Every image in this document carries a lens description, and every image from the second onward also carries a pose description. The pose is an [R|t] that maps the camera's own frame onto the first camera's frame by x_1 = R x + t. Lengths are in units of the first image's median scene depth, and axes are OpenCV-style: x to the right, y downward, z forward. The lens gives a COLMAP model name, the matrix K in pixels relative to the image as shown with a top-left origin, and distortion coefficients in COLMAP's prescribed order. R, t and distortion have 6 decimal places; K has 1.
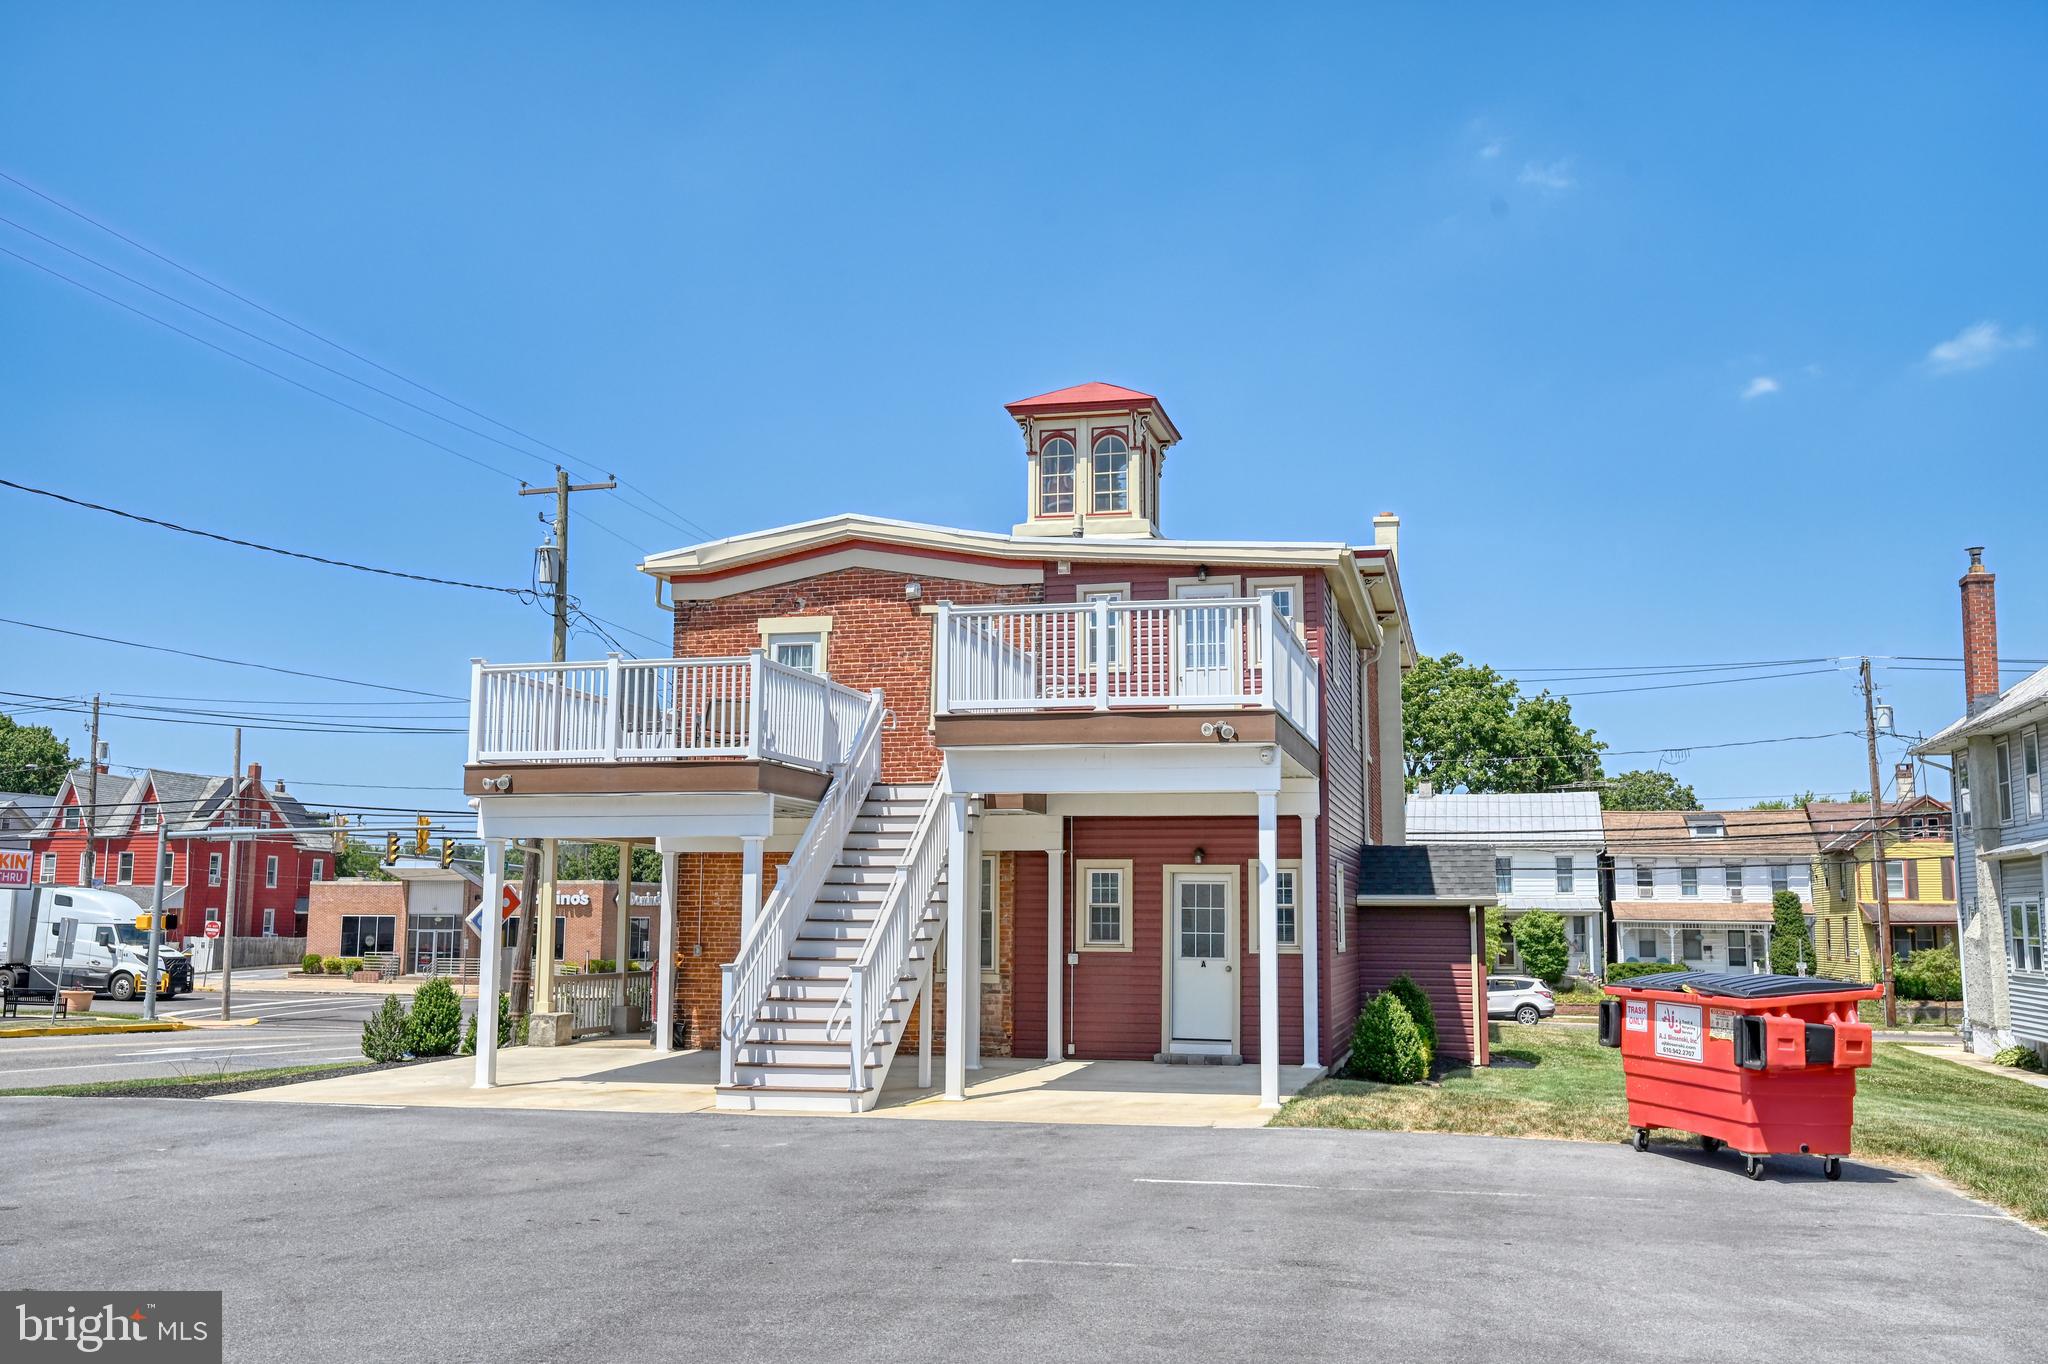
lens RADIAL K [[1725.8, 0, 1039.5], [0, 1725.8, 678.5], [0, 0, 1]] dist [-0.007065, -0.004015]
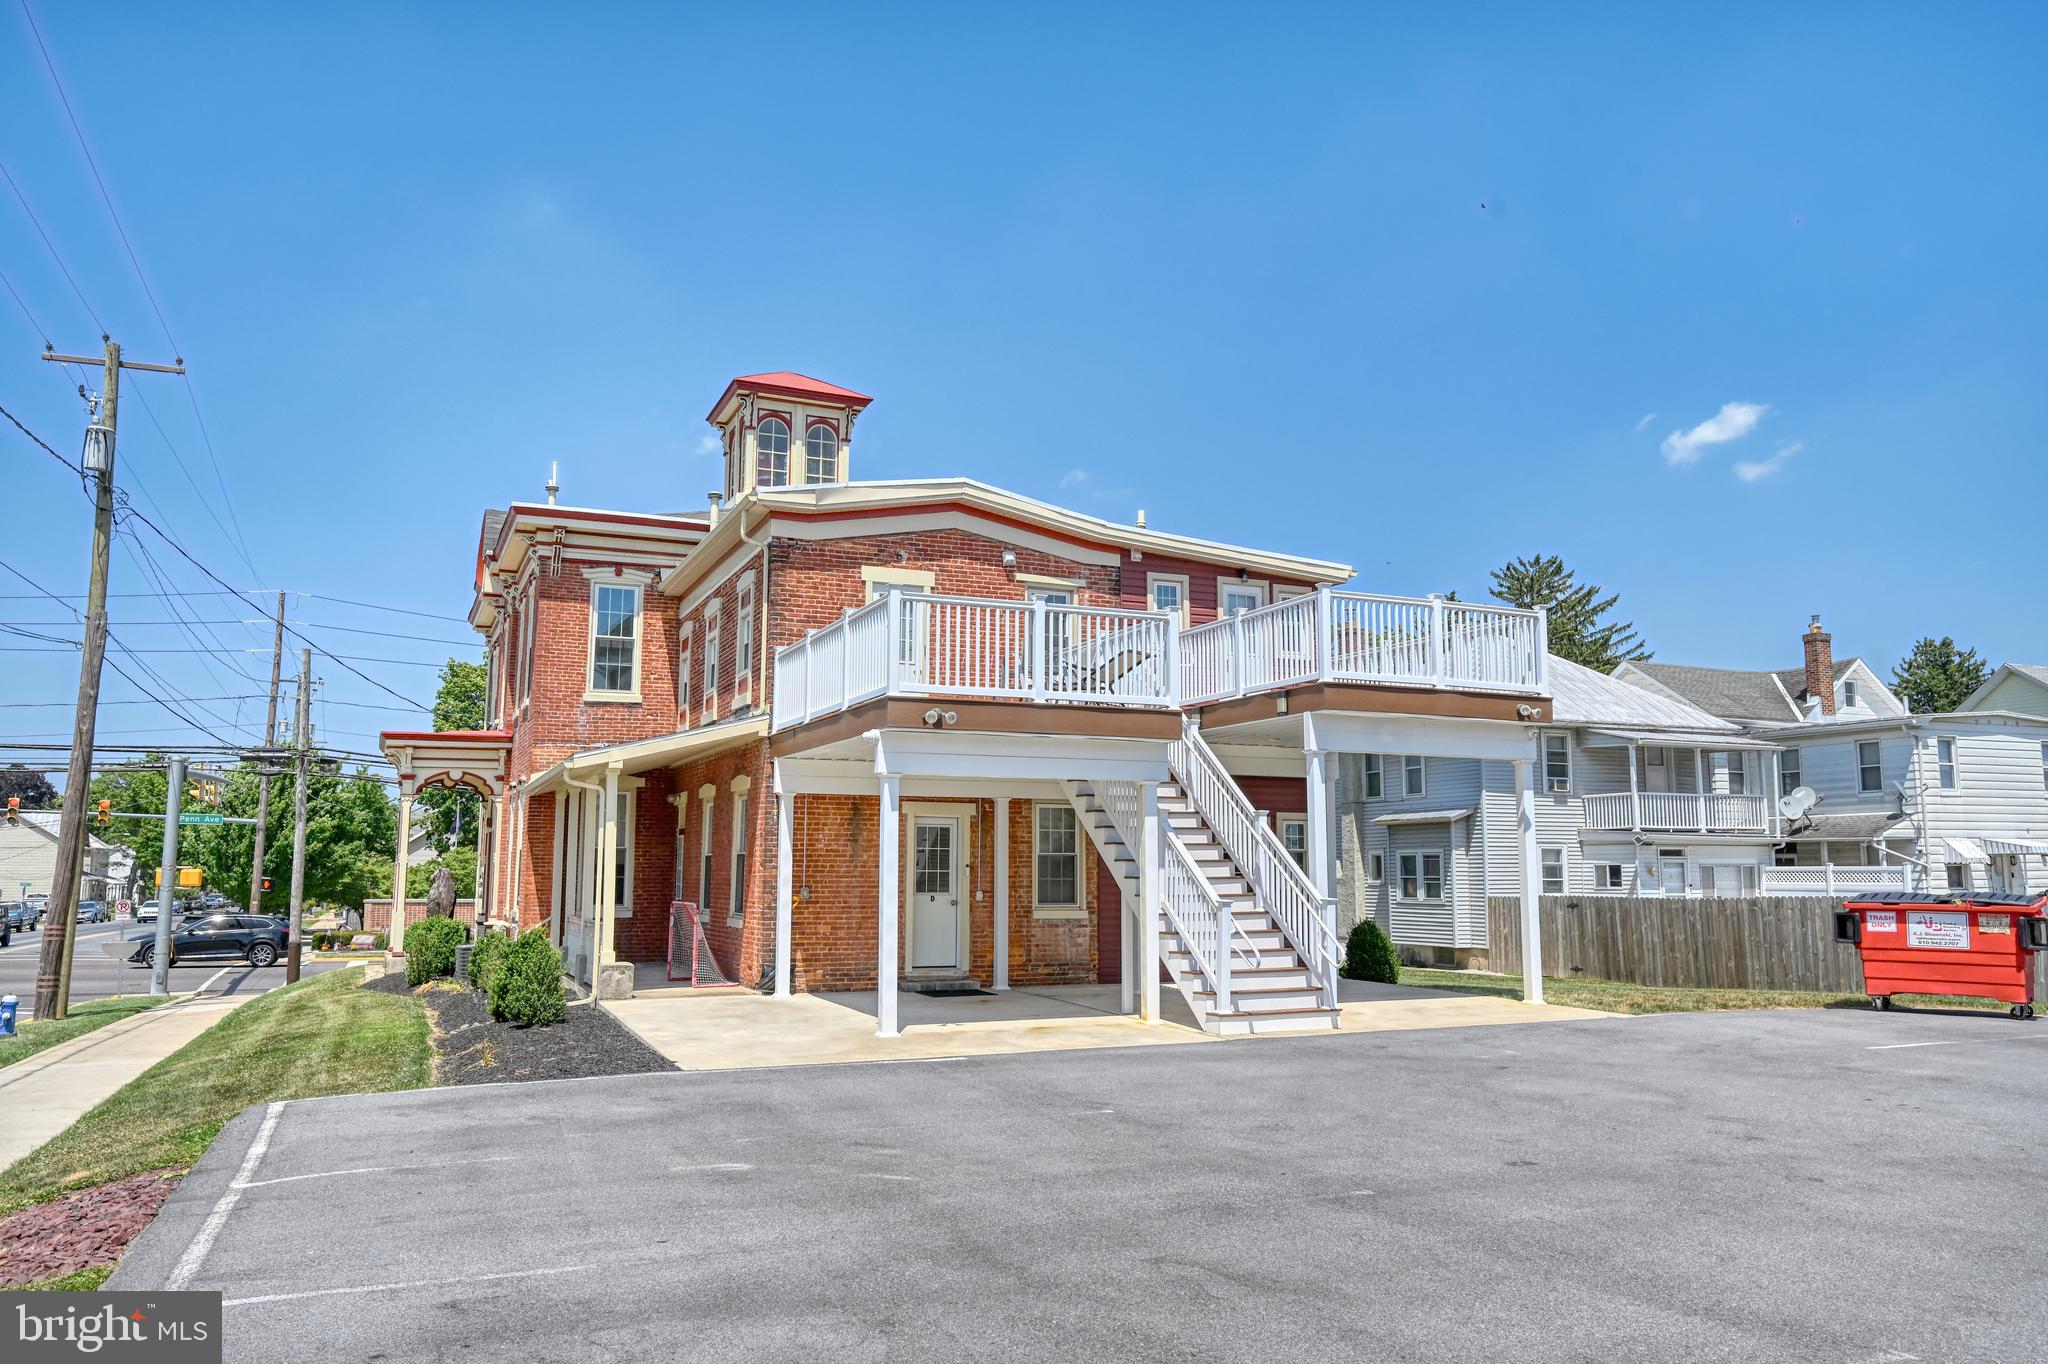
lens RADIAL K [[1472.5, 0, 1026.7], [0, 1472.5, 677.3], [0, 0, 1]] dist [-0.008111, 0.000349]
pose [[0.795704, 0.076543, 0.600829, -0.642170], [-0.081523, 0.996491, -0.018985, 0.041986], [-0.600174, -0.033875, 0.799152, 0.264841]]
